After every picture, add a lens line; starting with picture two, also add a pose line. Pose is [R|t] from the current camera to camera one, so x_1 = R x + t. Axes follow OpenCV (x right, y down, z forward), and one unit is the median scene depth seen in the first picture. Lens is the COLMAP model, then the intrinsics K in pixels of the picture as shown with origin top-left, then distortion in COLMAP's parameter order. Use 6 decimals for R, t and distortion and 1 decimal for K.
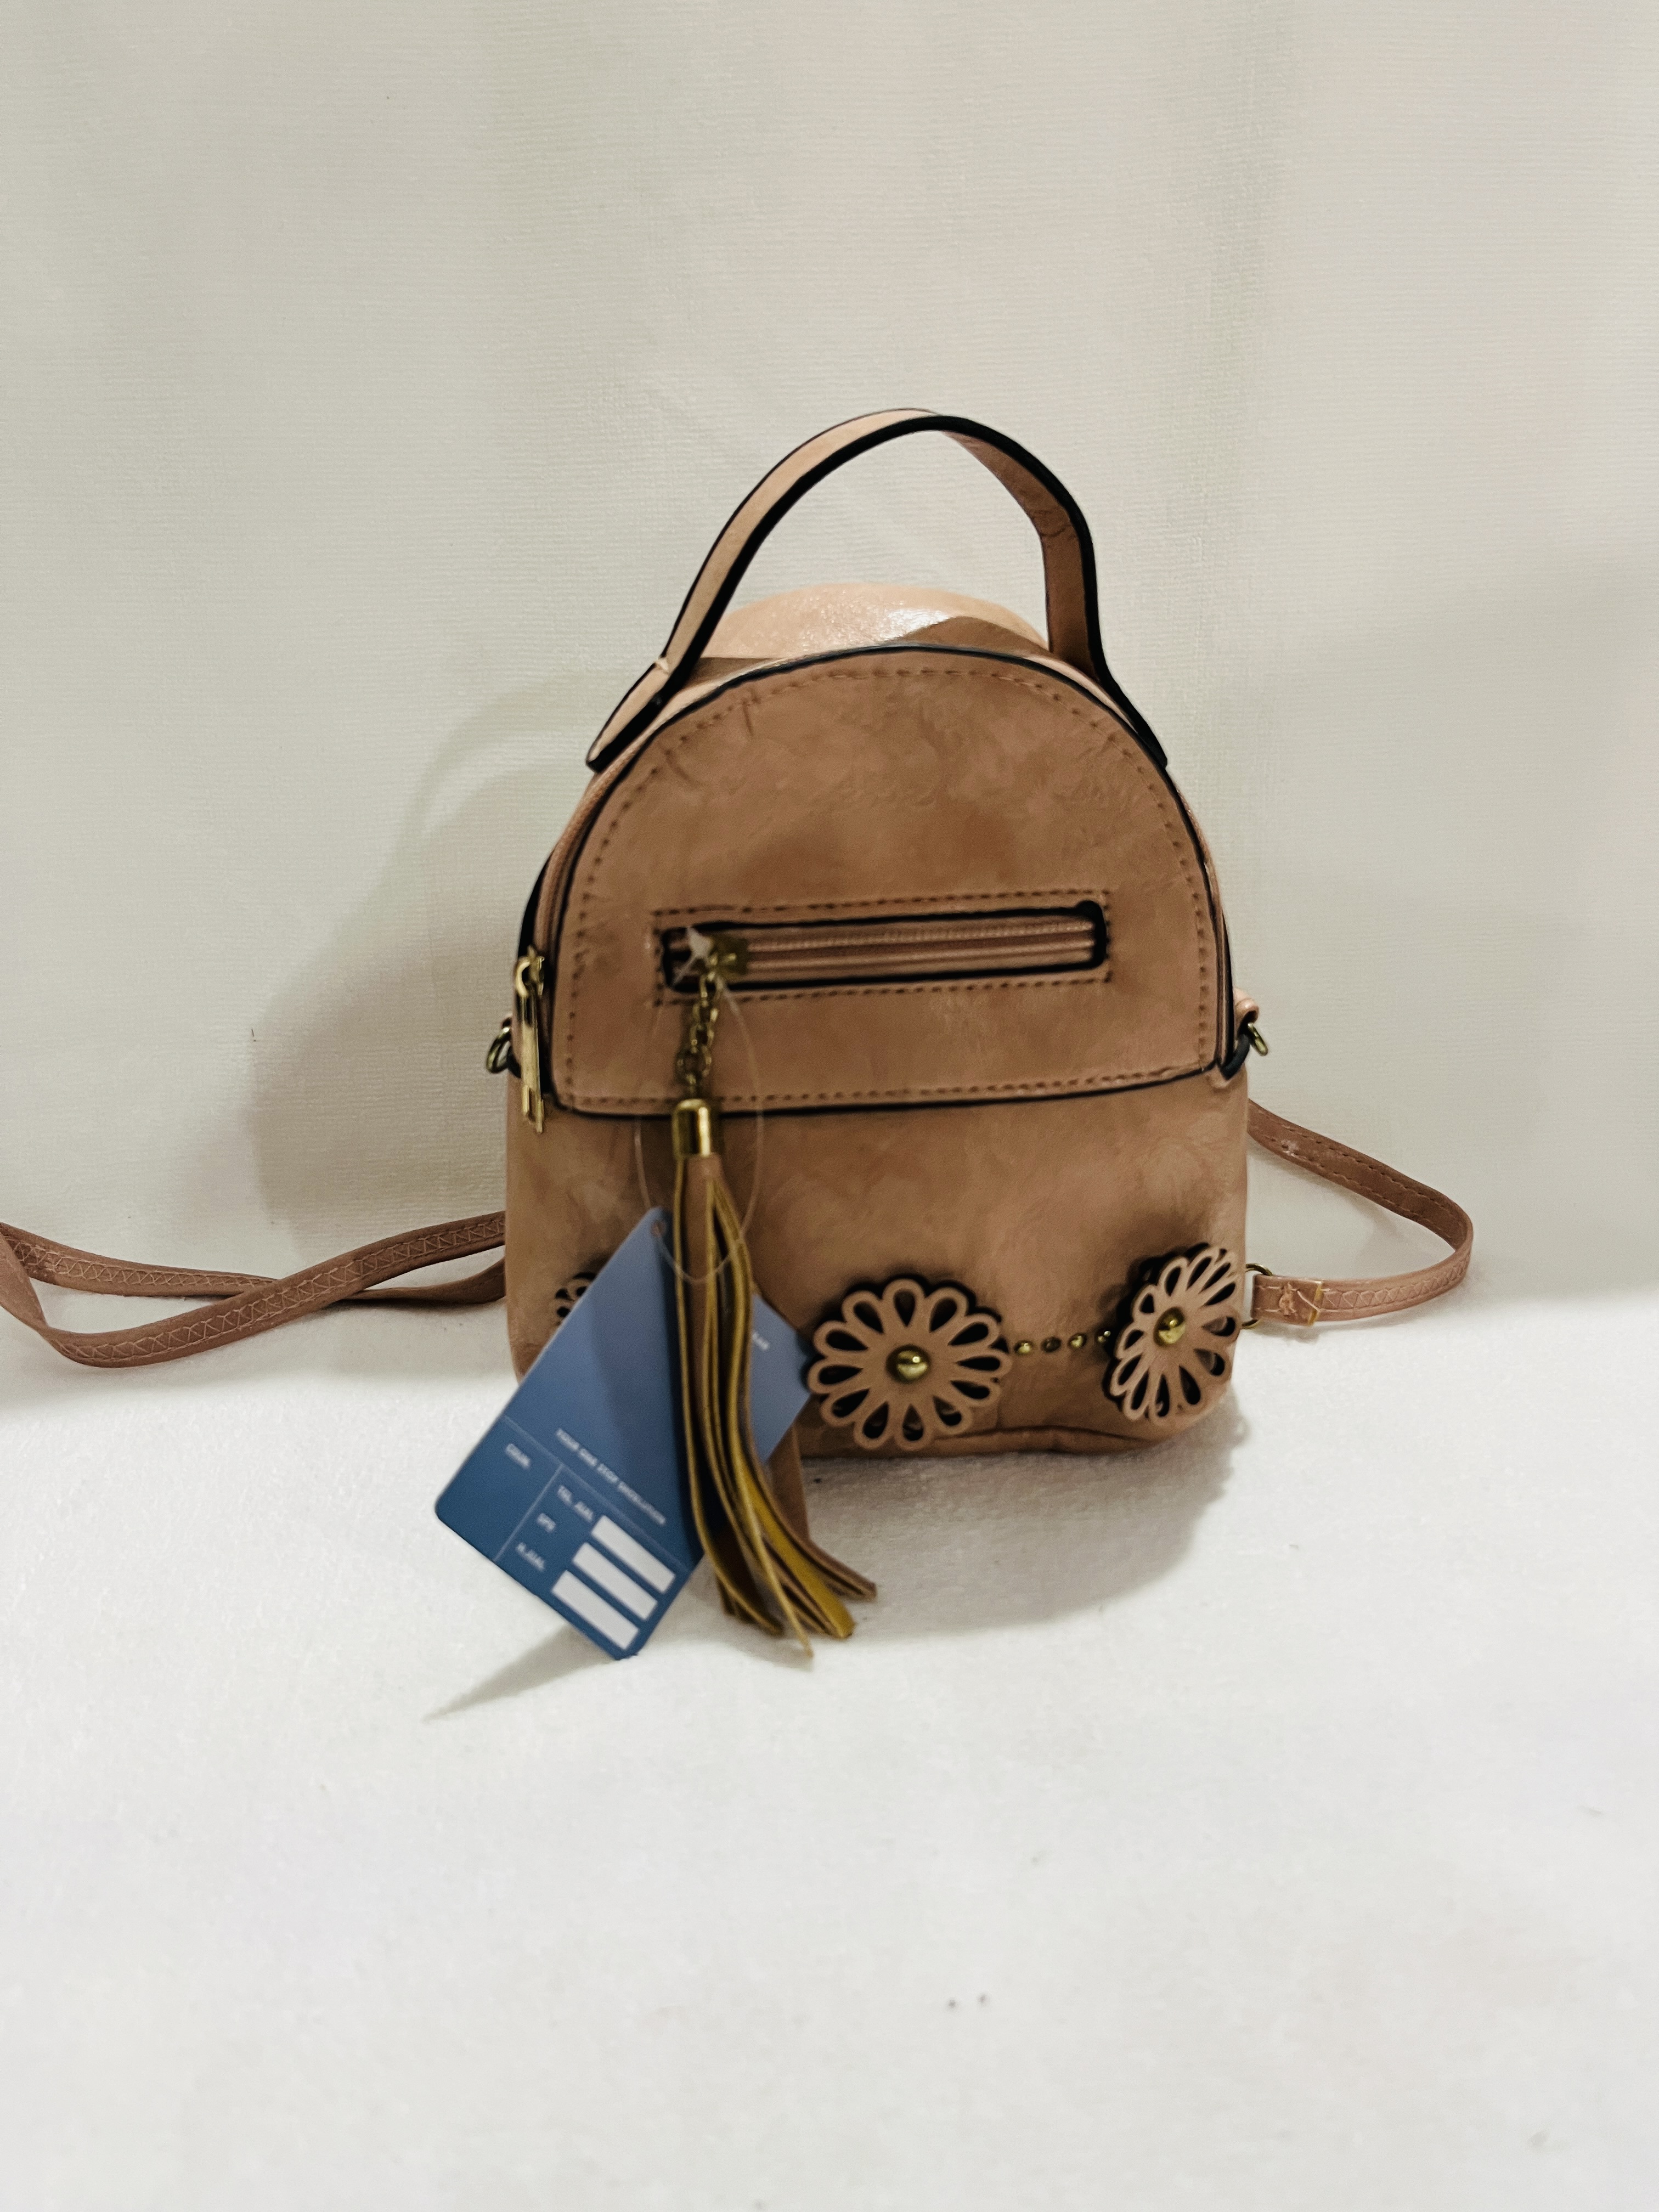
lens RADIAL K [[1659.4, 0, 826.7], [0, 1659.4, 1099.0], [0, 0, 1]] dist [0.035231, -0.068691]
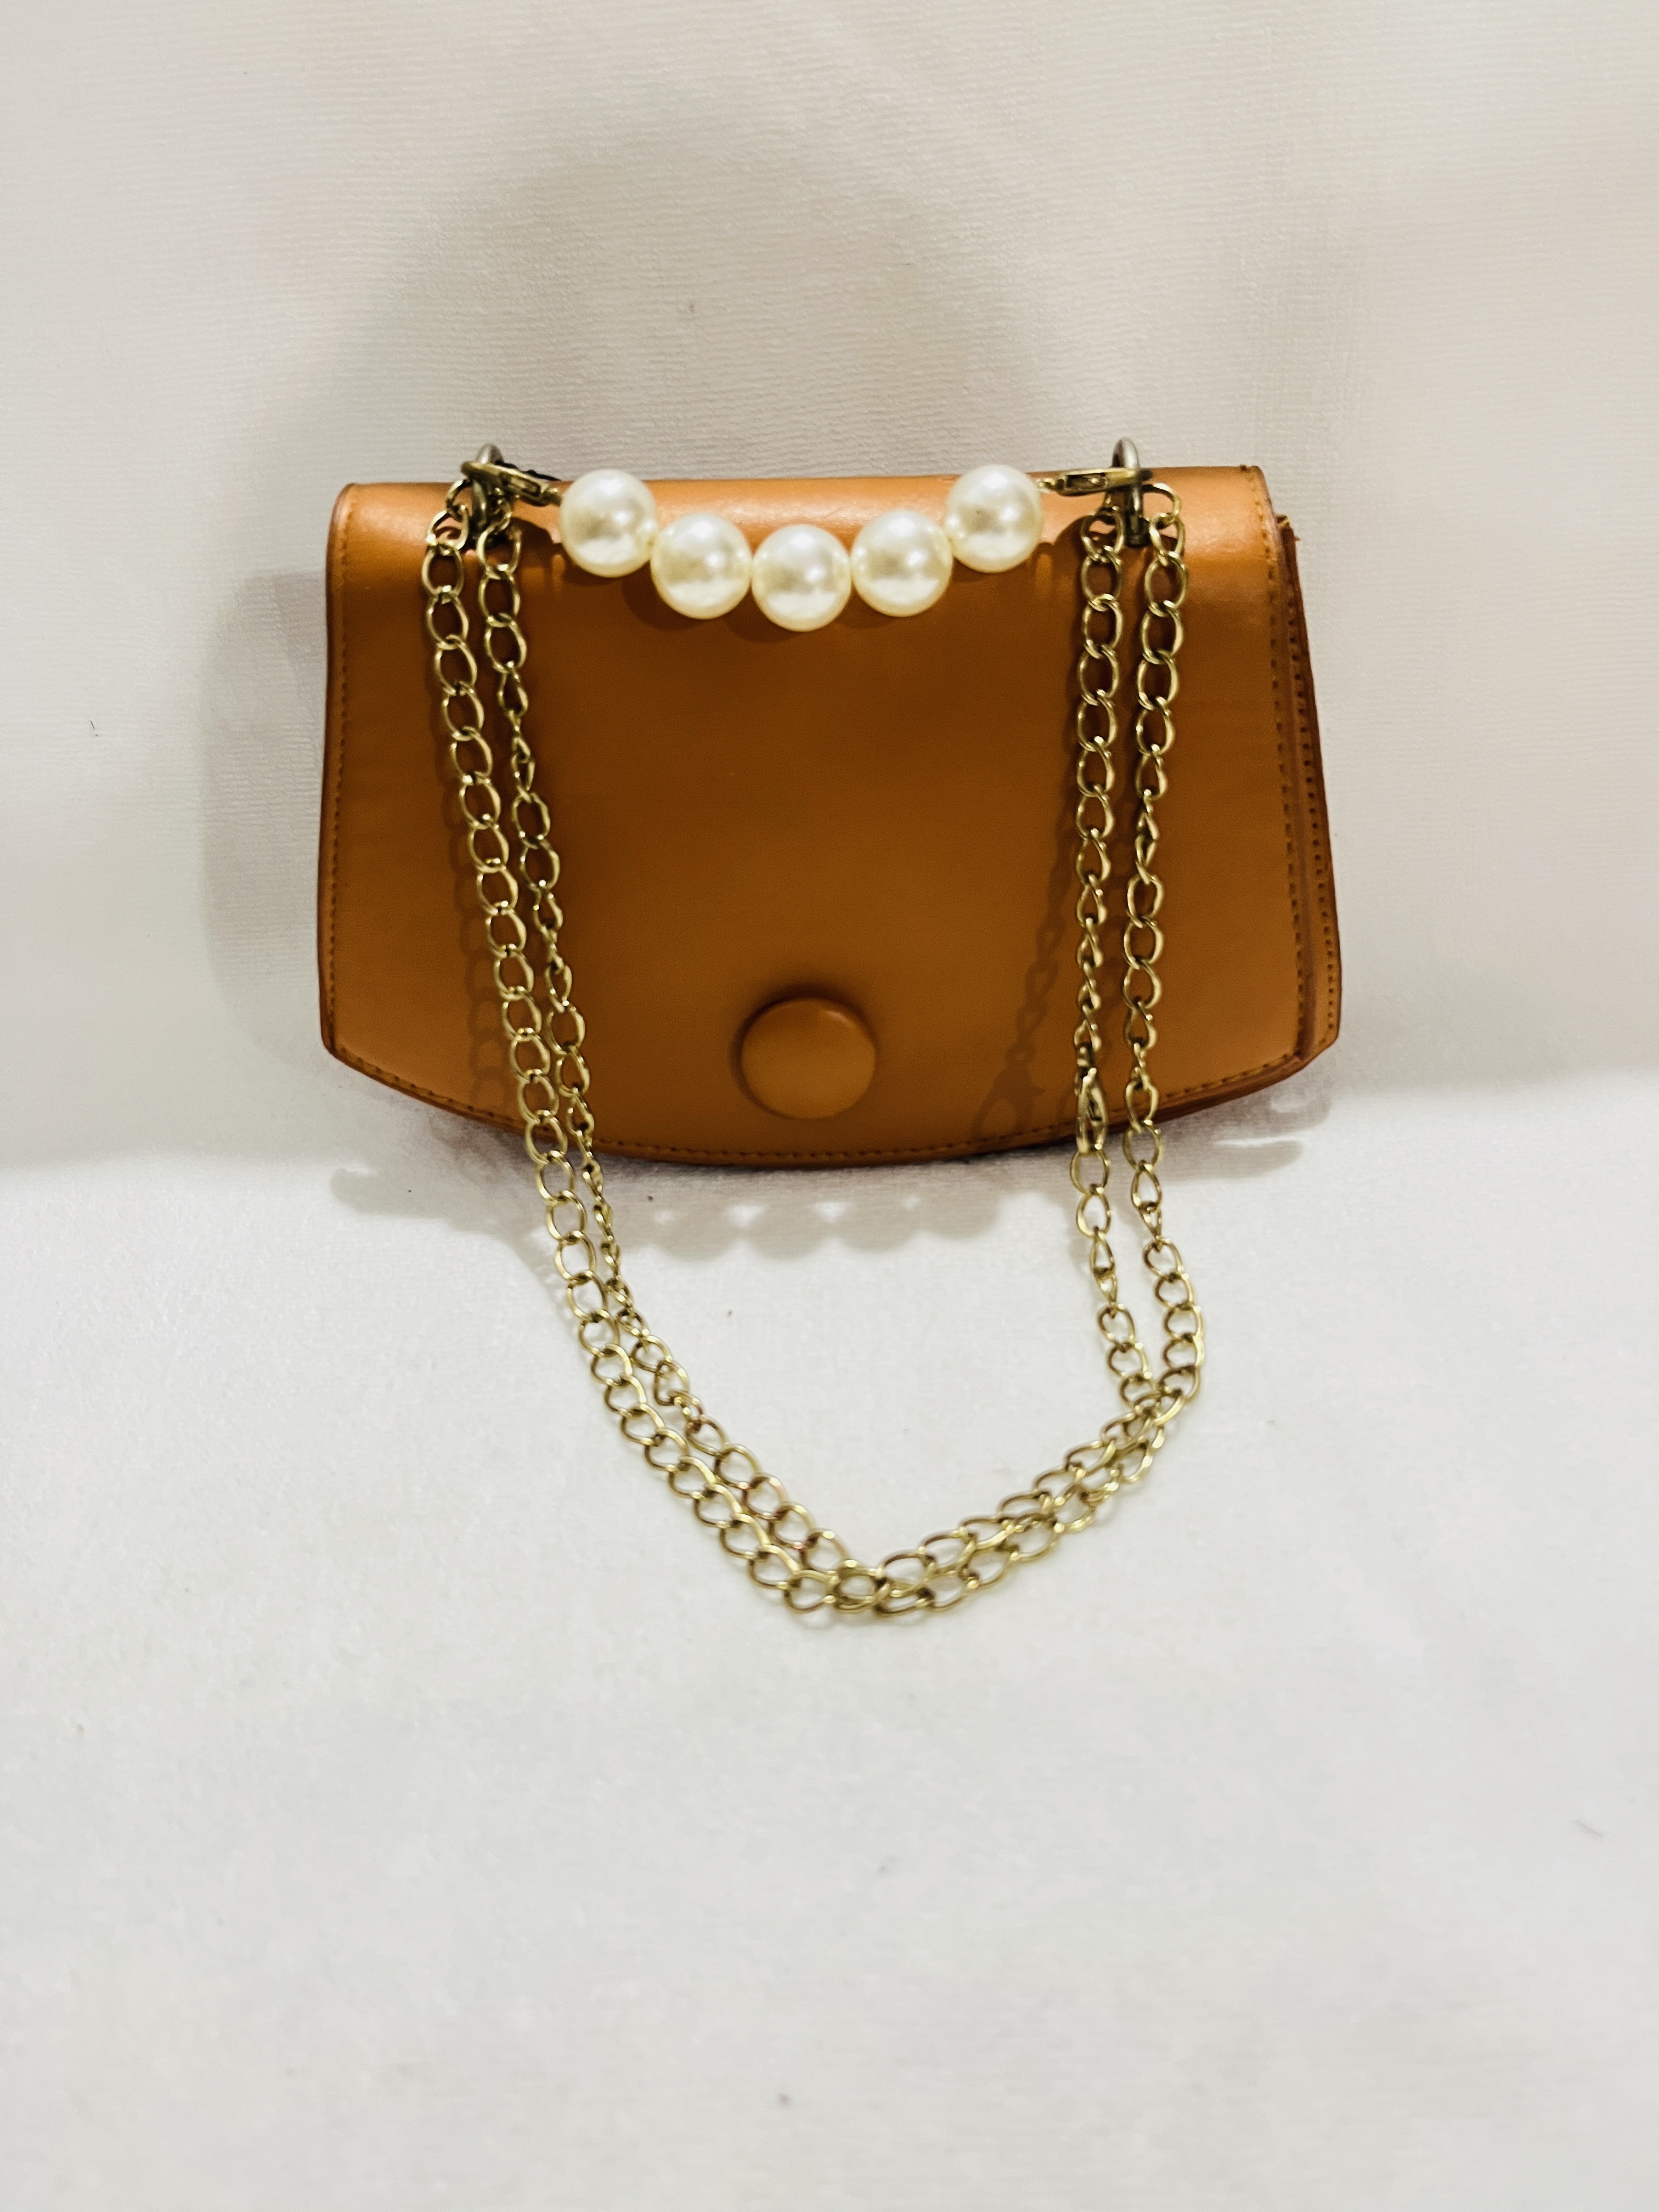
lens RADIAL K [[1659.4, 0, 830.6], [0, 1659.4, 1101.3], [0, 0, 1]] dist [0.035231, -0.068691]
pose [[0.997476, 0.010736, -0.070185, 0.151837], [0.007708, 0.966285, 0.257360, -0.124835], [0.070582, -0.257251, 0.963763, 0.295708]]
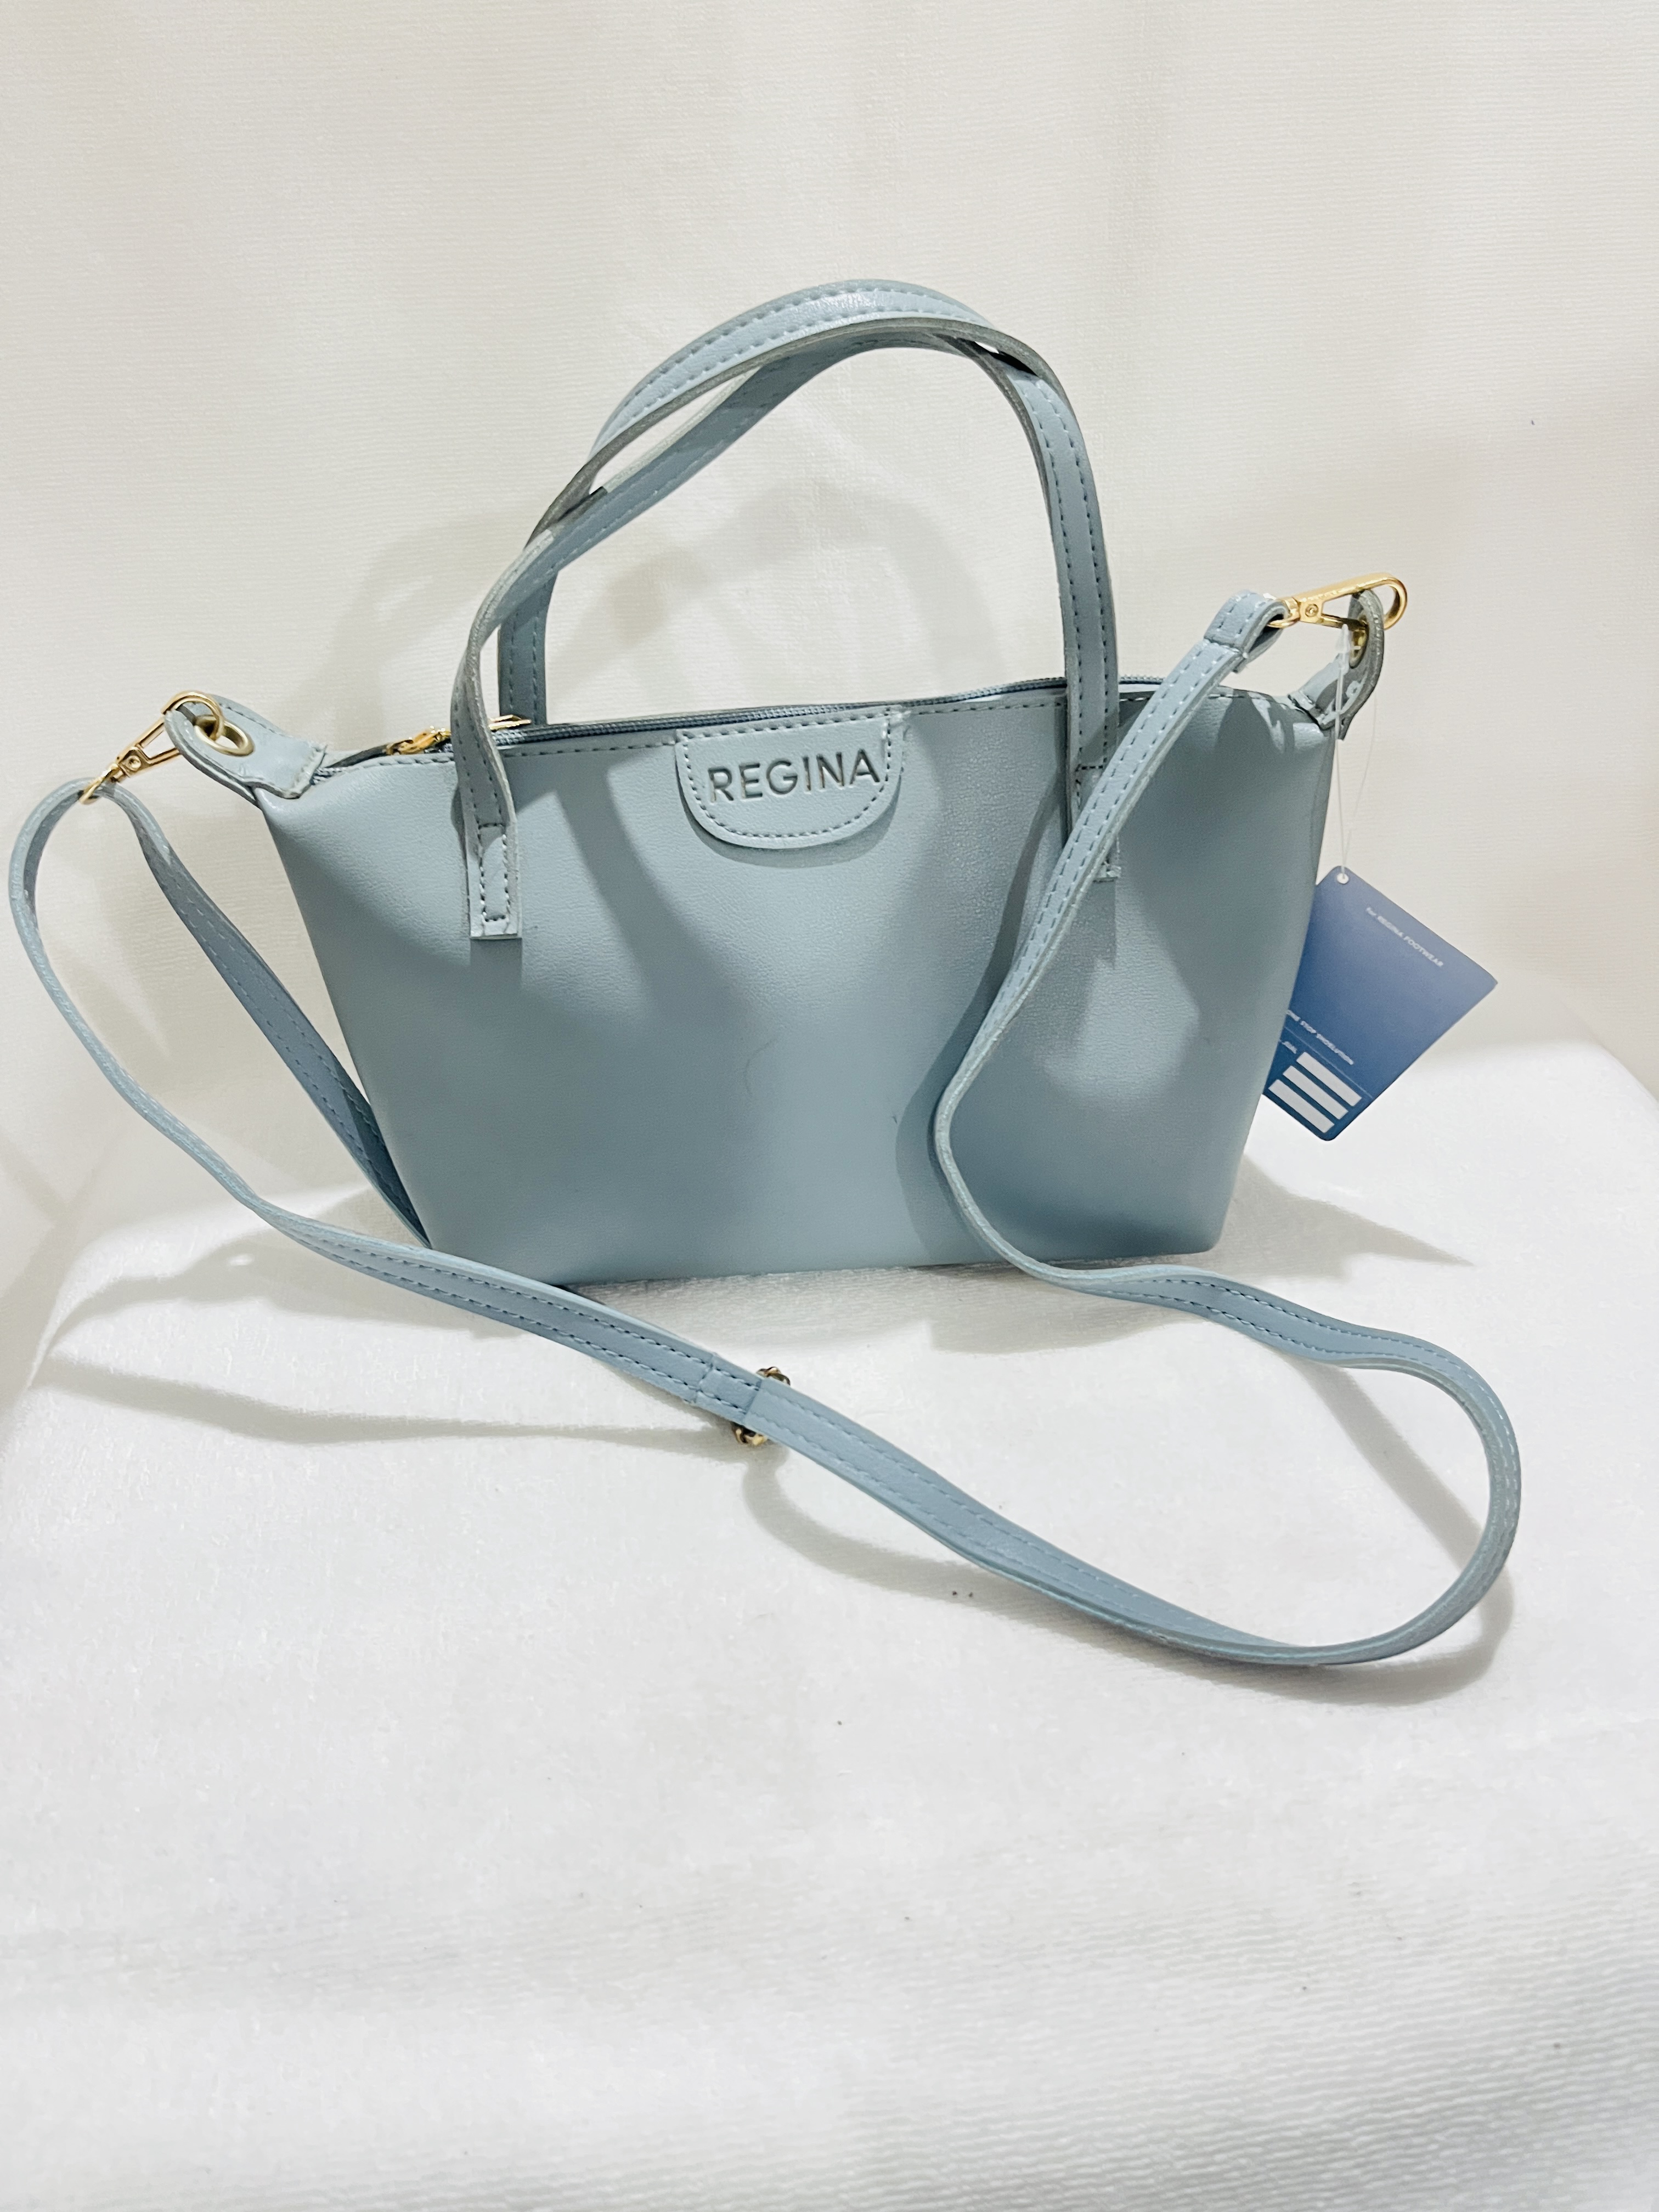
lens RADIAL K [[1659.4, 0, 821.7], [0, 1659.4, 1095.5], [0, 0, 1]] dist [0.035231, -0.068691]
pose [[0.997520, -0.048522, 0.050988, -0.087559], [0.038457, 0.982443, 0.182559, -0.170620], [-0.058950, -0.180145, 0.981872, -0.360427]]
